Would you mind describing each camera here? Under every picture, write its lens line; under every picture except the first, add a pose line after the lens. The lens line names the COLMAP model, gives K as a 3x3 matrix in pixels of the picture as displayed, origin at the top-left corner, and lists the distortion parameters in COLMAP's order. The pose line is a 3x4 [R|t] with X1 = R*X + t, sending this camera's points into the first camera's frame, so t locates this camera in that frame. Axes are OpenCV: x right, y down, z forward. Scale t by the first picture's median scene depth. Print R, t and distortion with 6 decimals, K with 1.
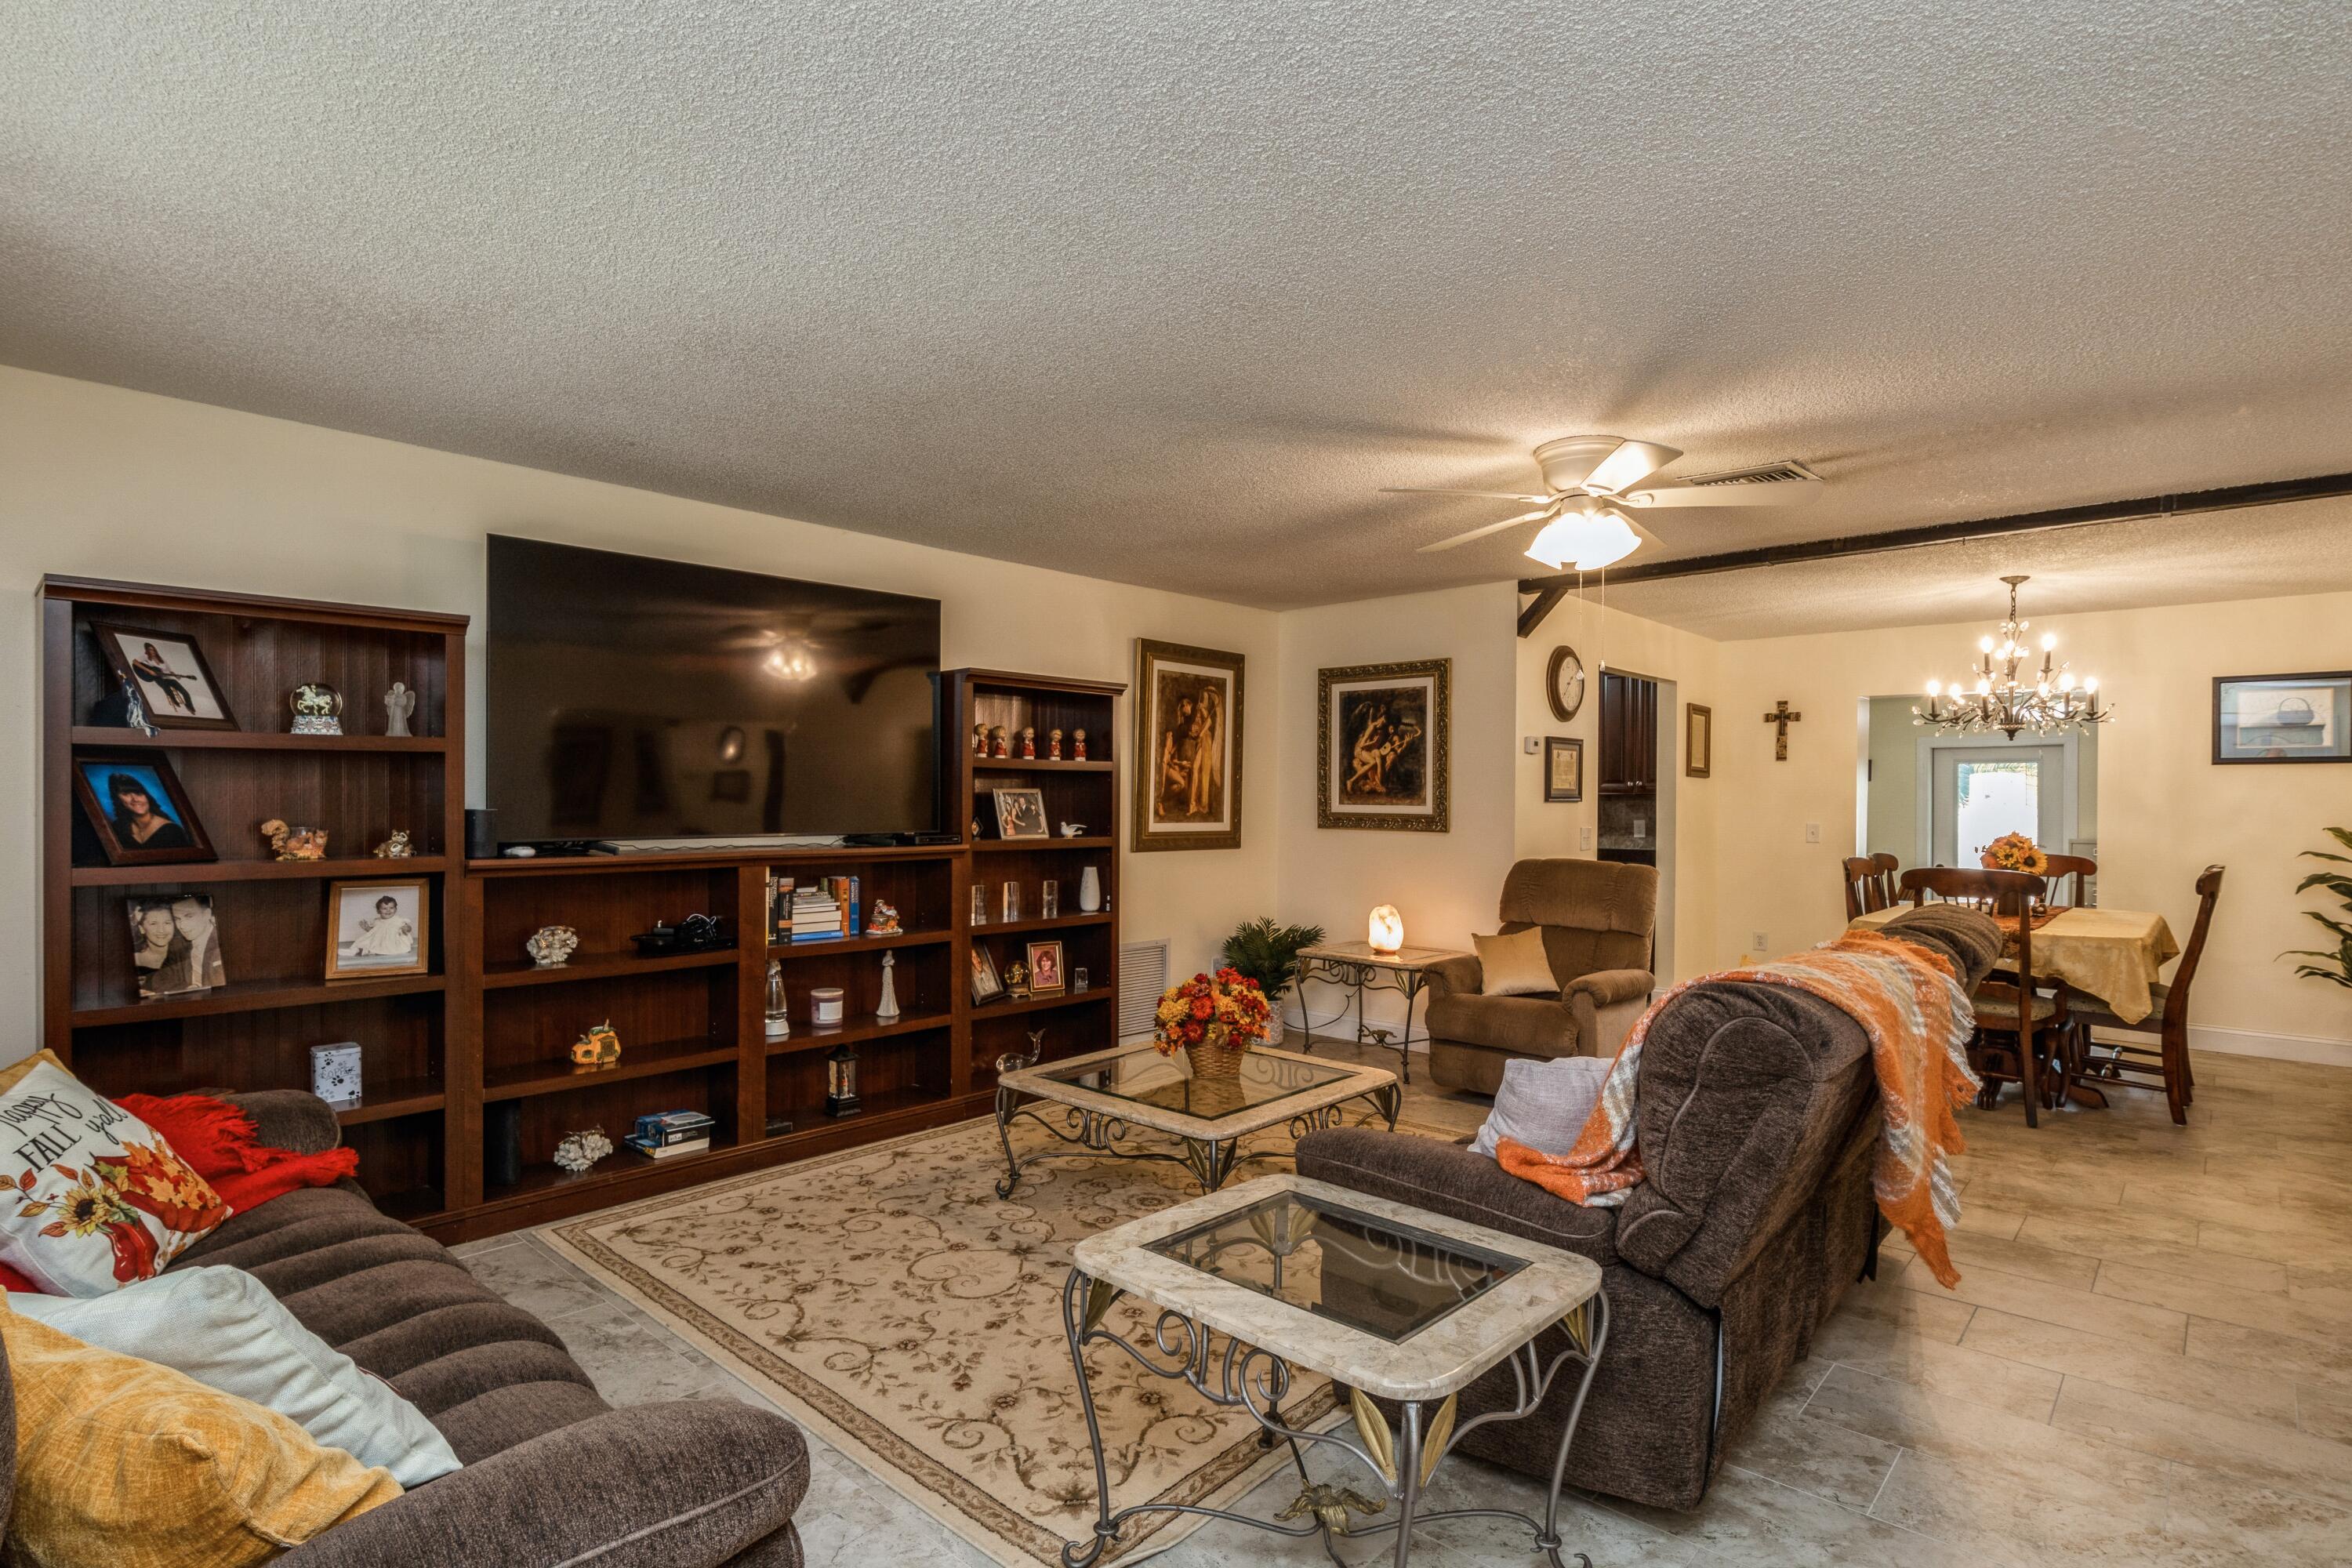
lens RADIAL K [[1177.5, 0, 1164.8], [0, 1177.5, 796.3], [0, 0, 1]] dist [-0.002120, -0.000672]
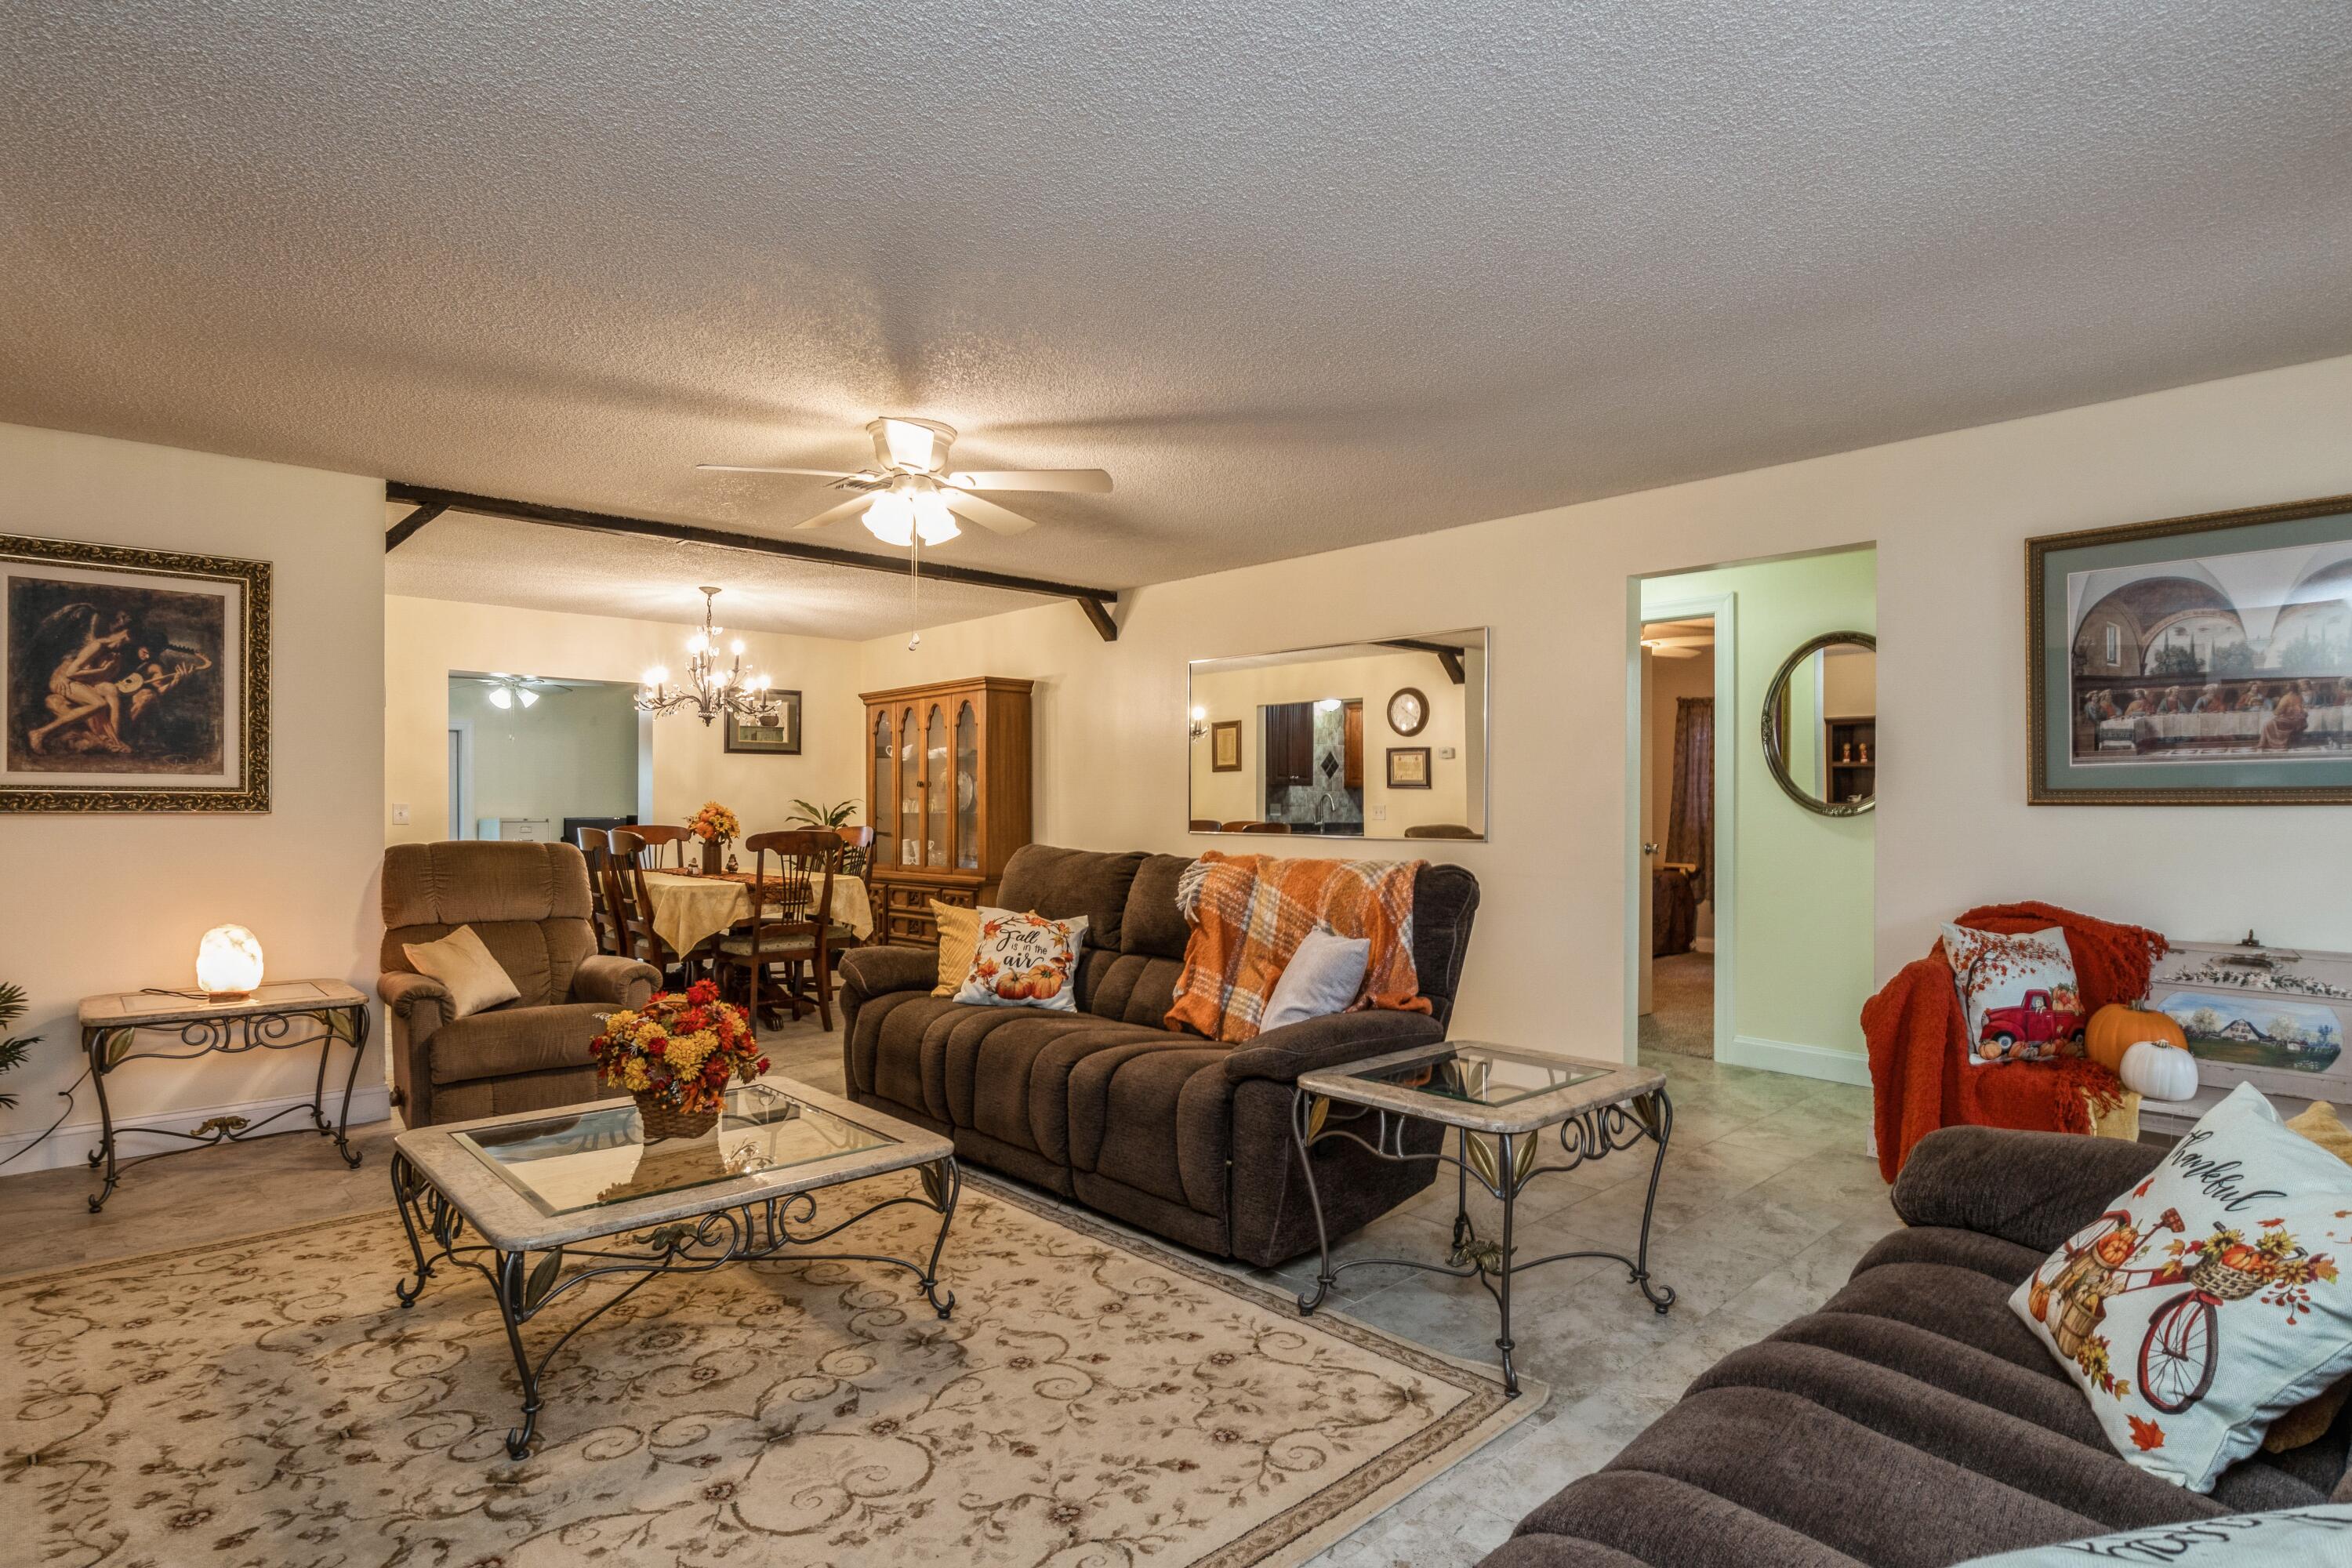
lens RADIAL K [[1219.1, 0, 1173.7], [0, 1219.1, 813.5], [0, 0, 1]] dist [-0.013474, -0.000115]
pose [[0.060377, -0.015996, 0.998047, -0.476394], [-0.002677, 0.999865, 0.016187, 0.019376], [-0.998172, -0.003649, 0.060326, 0.458850]]
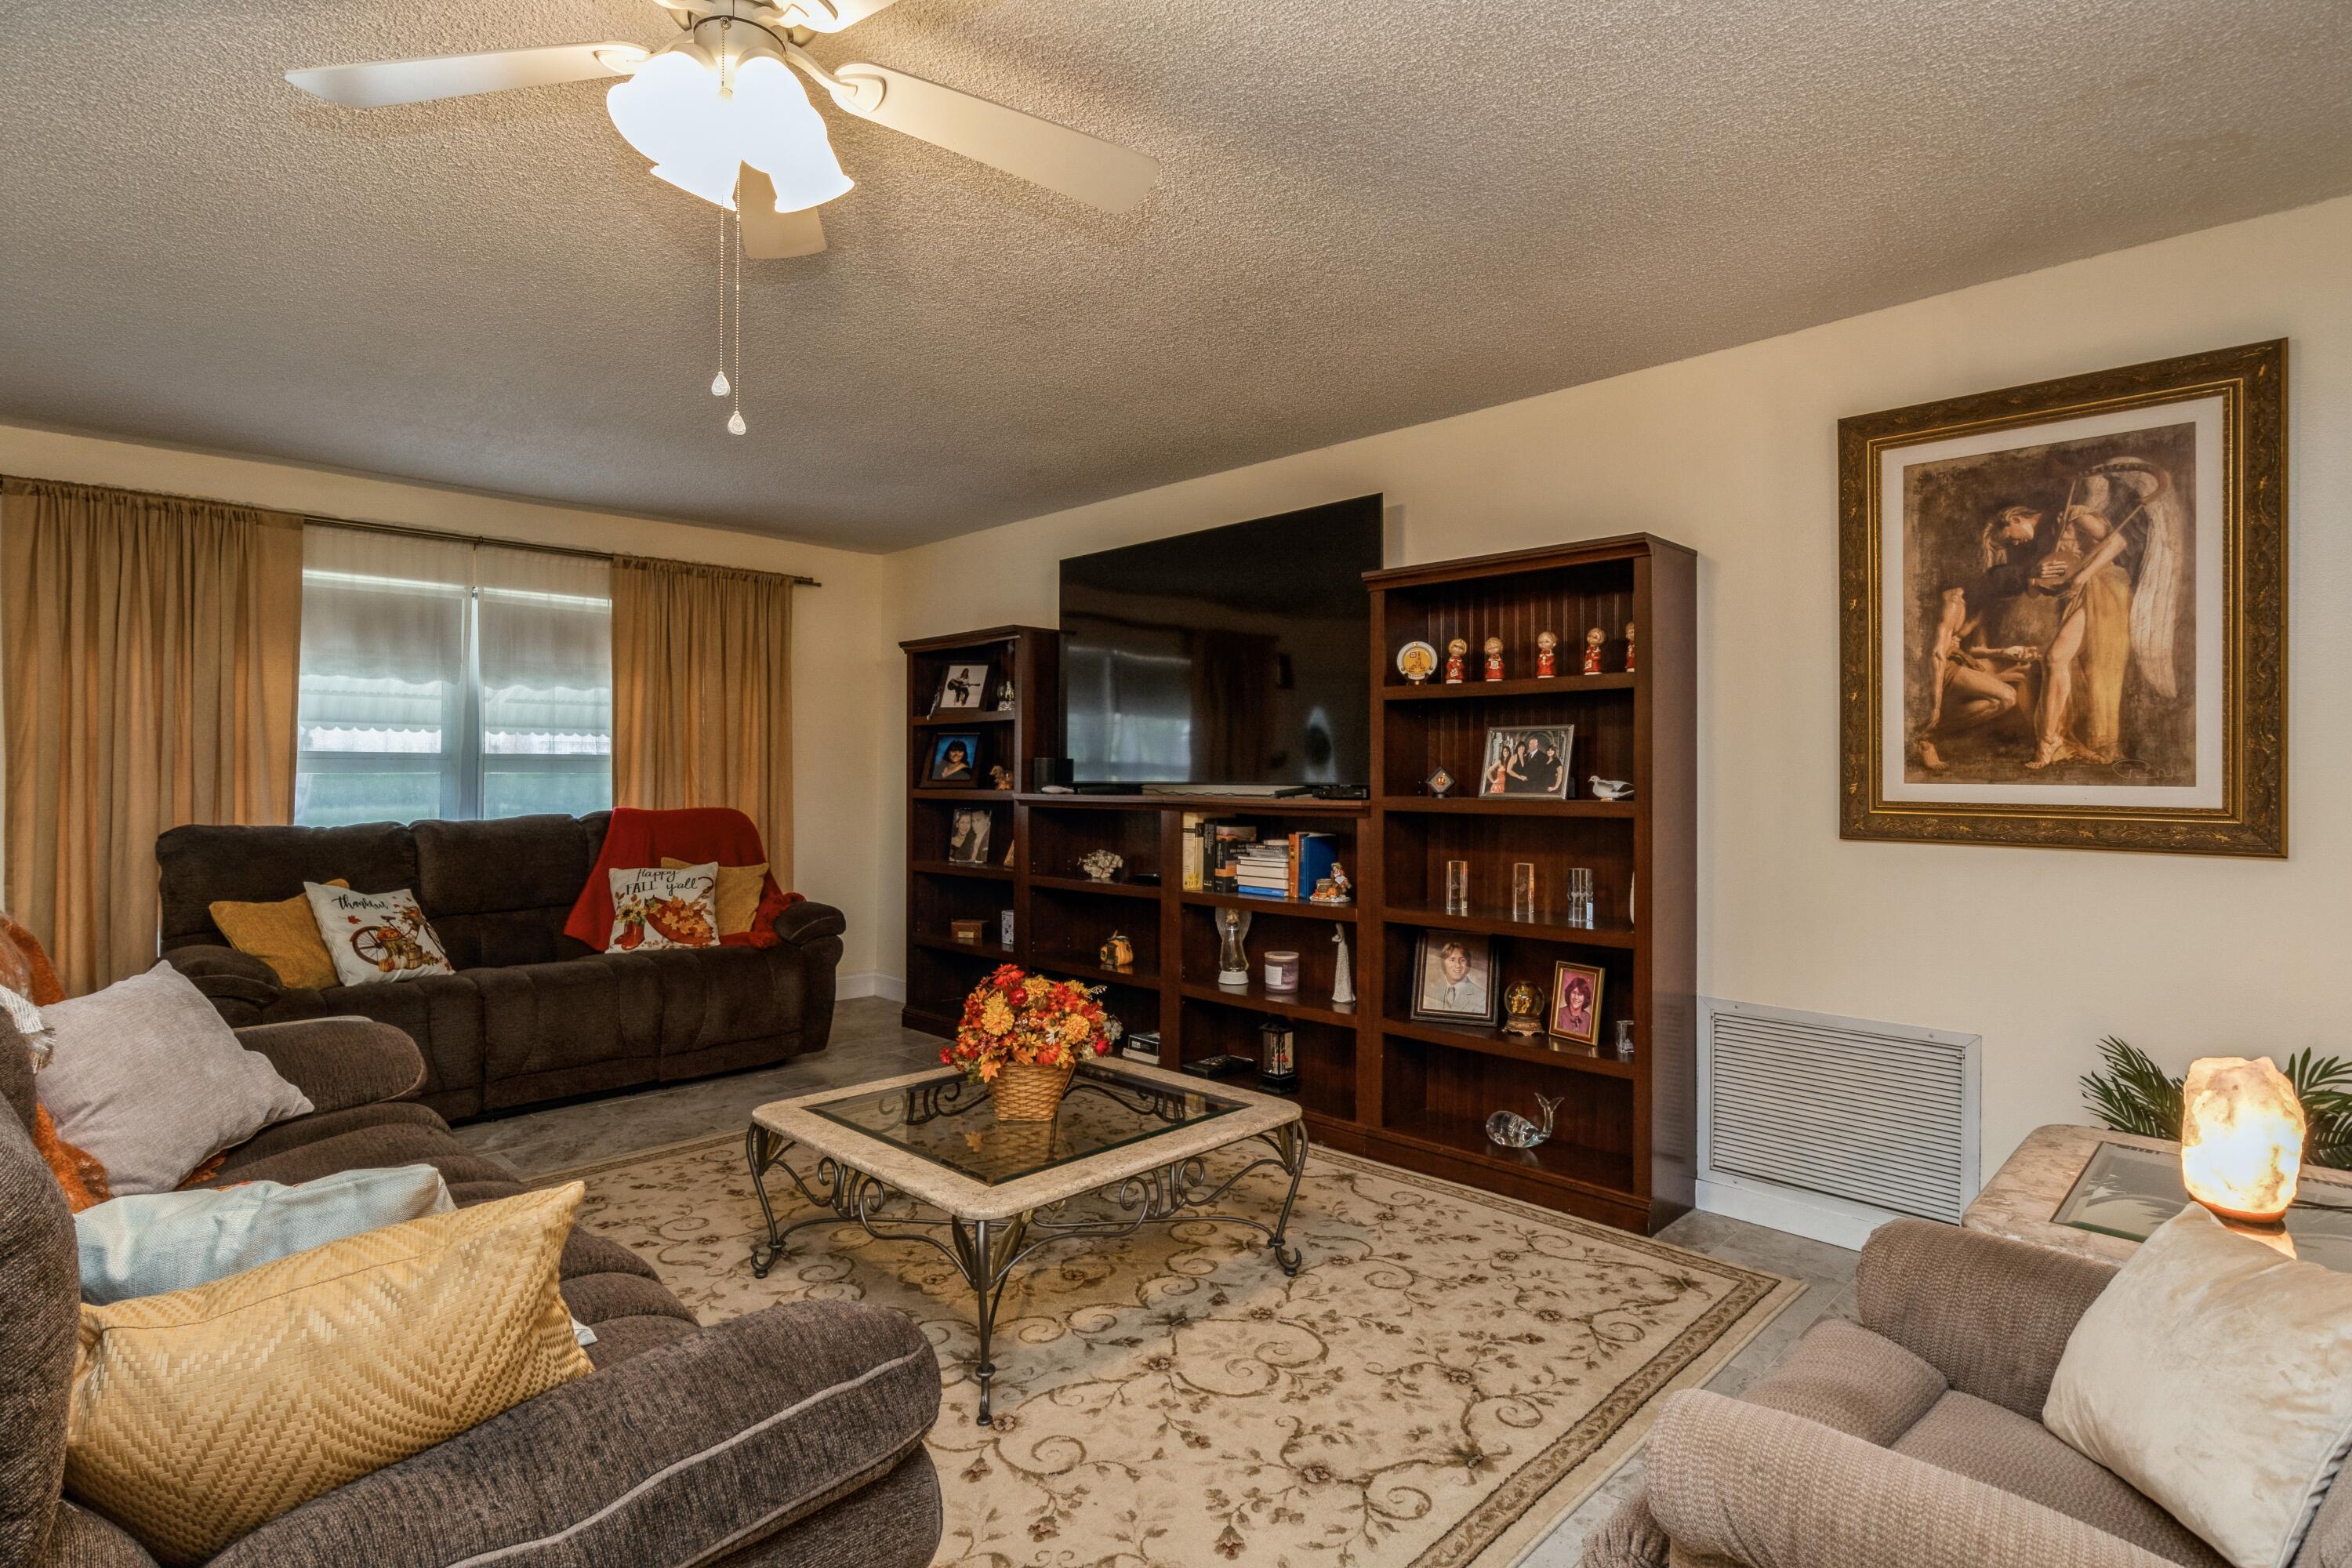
lens RADIAL K [[1179.9, 0, 1178.6], [0, 1179.9, 763.9], [0, 0, 1]] dist [-0.005553, 0.001309]
pose [[-0.036938, -0.013840, -0.999222, 0.532397], [-0.000740, 0.999904, -0.013822, 0.023698], [0.999317, 0.000229, -0.036944, 0.785425]]
